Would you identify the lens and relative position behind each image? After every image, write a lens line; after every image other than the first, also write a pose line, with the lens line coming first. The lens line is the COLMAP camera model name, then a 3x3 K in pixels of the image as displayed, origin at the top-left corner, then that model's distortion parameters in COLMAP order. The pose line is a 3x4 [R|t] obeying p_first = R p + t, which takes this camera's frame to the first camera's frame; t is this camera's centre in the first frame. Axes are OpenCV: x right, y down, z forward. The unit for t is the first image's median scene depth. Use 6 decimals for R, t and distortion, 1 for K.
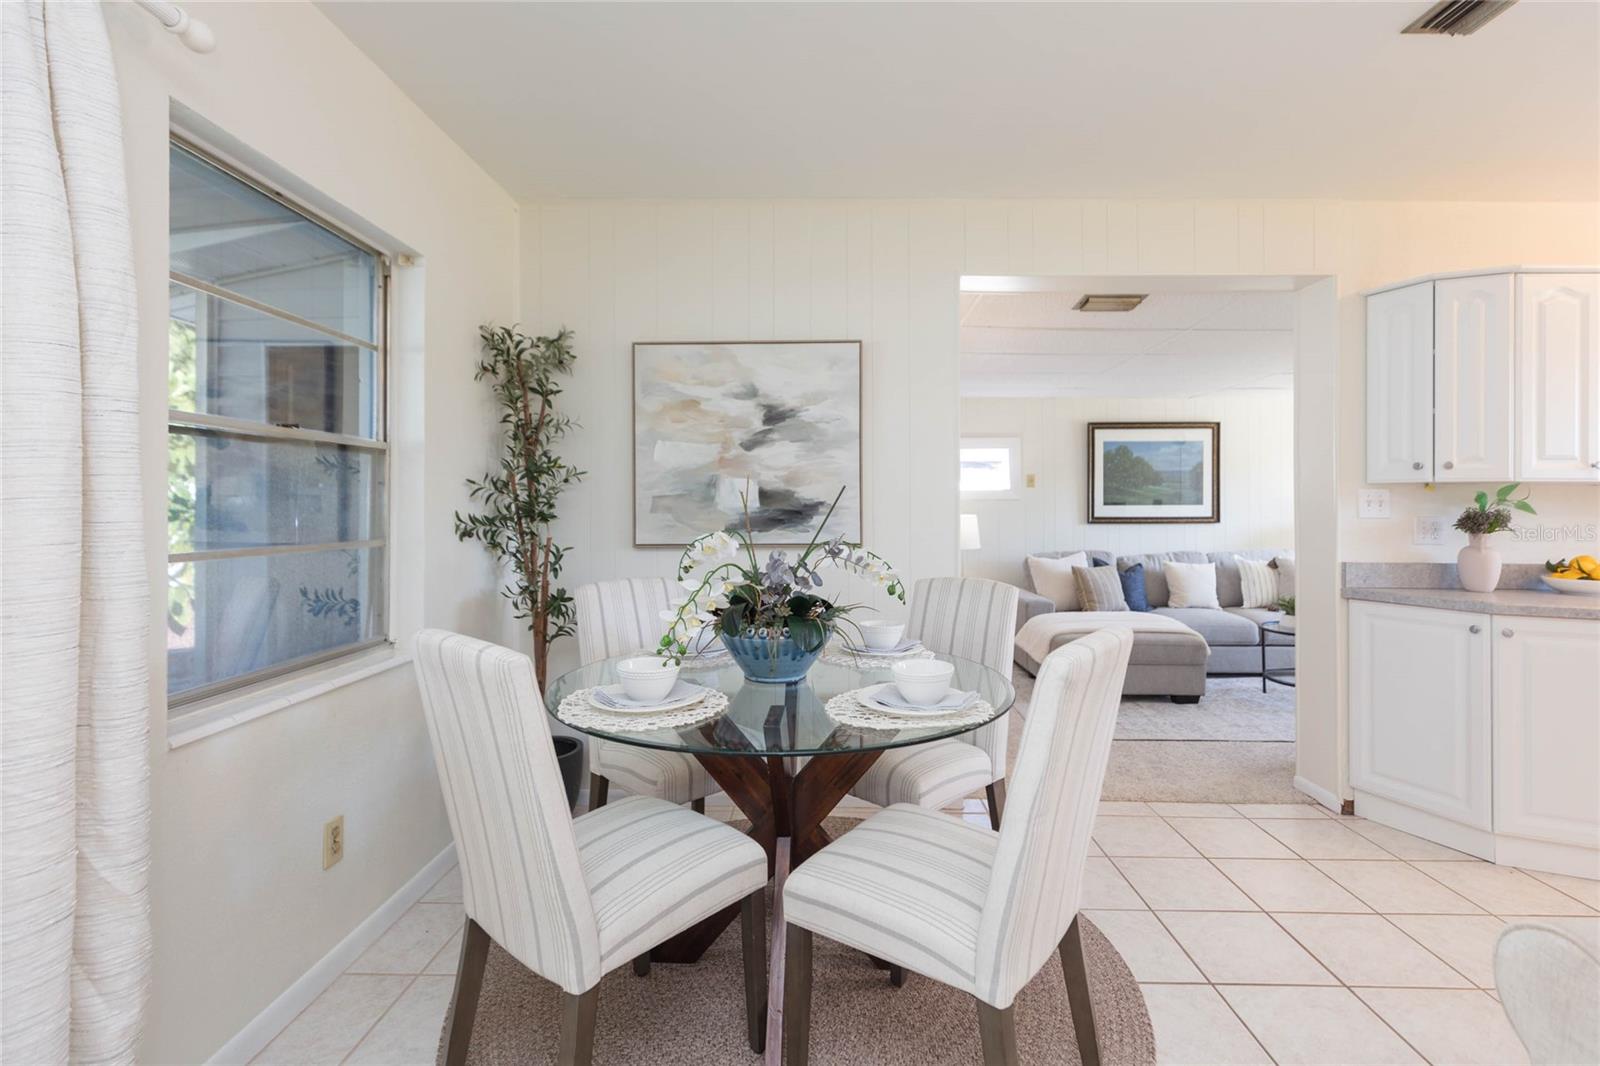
lens RADIAL K [[742.5, 0, 807.6], [0, 742.5, 492.9], [0, 0, 1]] dist [0.004788, -0.000831]
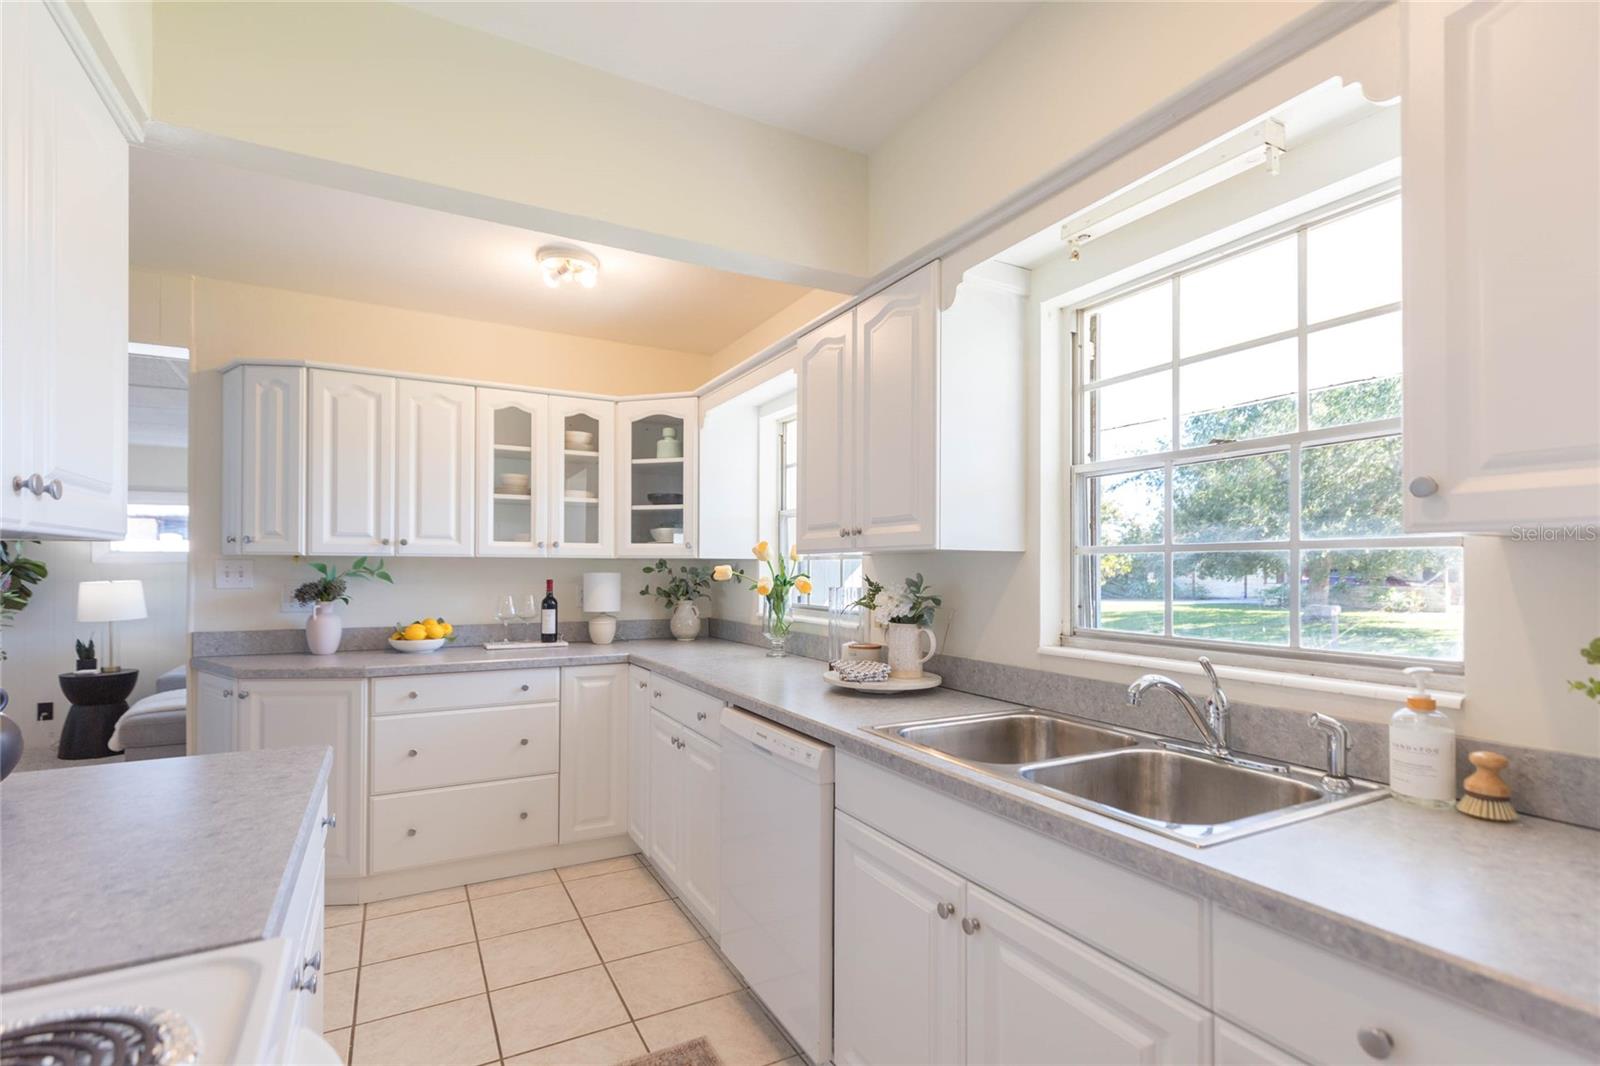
lens RADIAL K [[742.5, 0, 822.3], [0, 742.5, 565.8], [0, 0, 1]] dist [0.004788, -0.000831]
pose [[0.861918, 0.005689, 0.507015, 0.916220], [-0.014810, 0.999793, 0.013957, -0.023427], [-0.506831, -0.019539, 0.861824, -0.300137]]
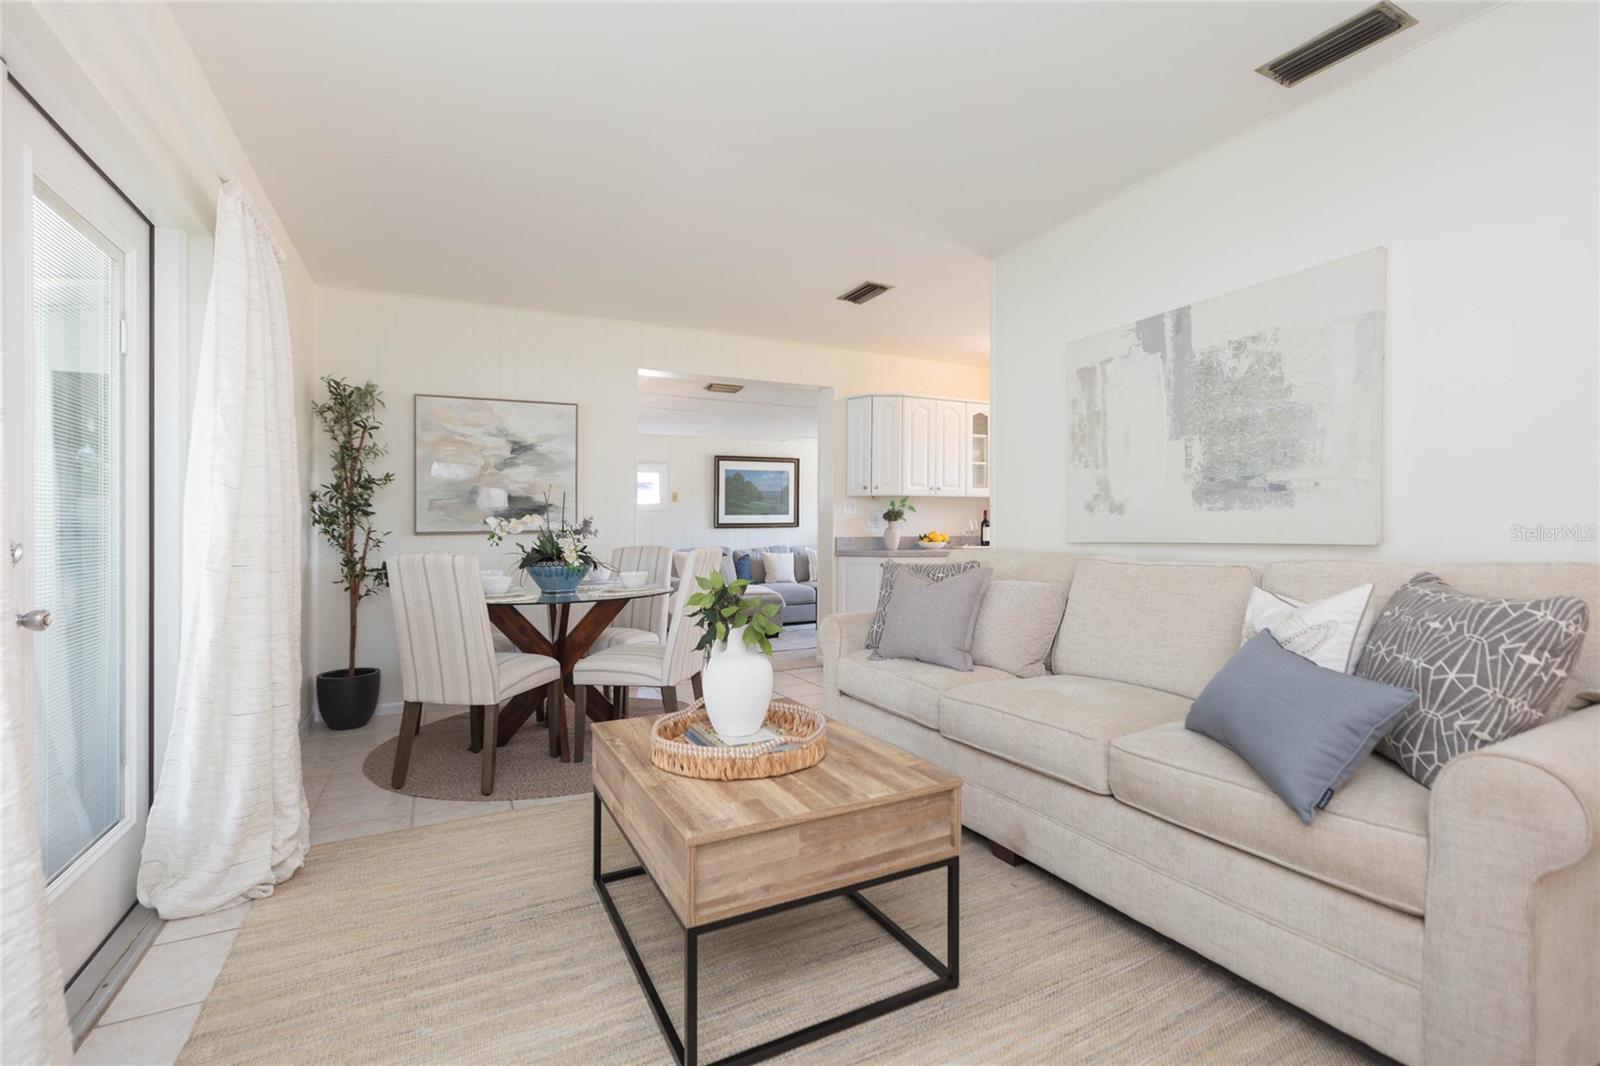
lens RADIAL K [[742.5, 0, 803.1], [0, 742.5, 515.8], [0, 0, 1]] dist [0.004788, -0.000831]
pose [[0.890328, 0.000269, 0.455320, -0.223285], [-0.000706, 0.999999, 0.000789, 0.035238], [-0.455320, -0.001024, 0.890328, -0.649455]]
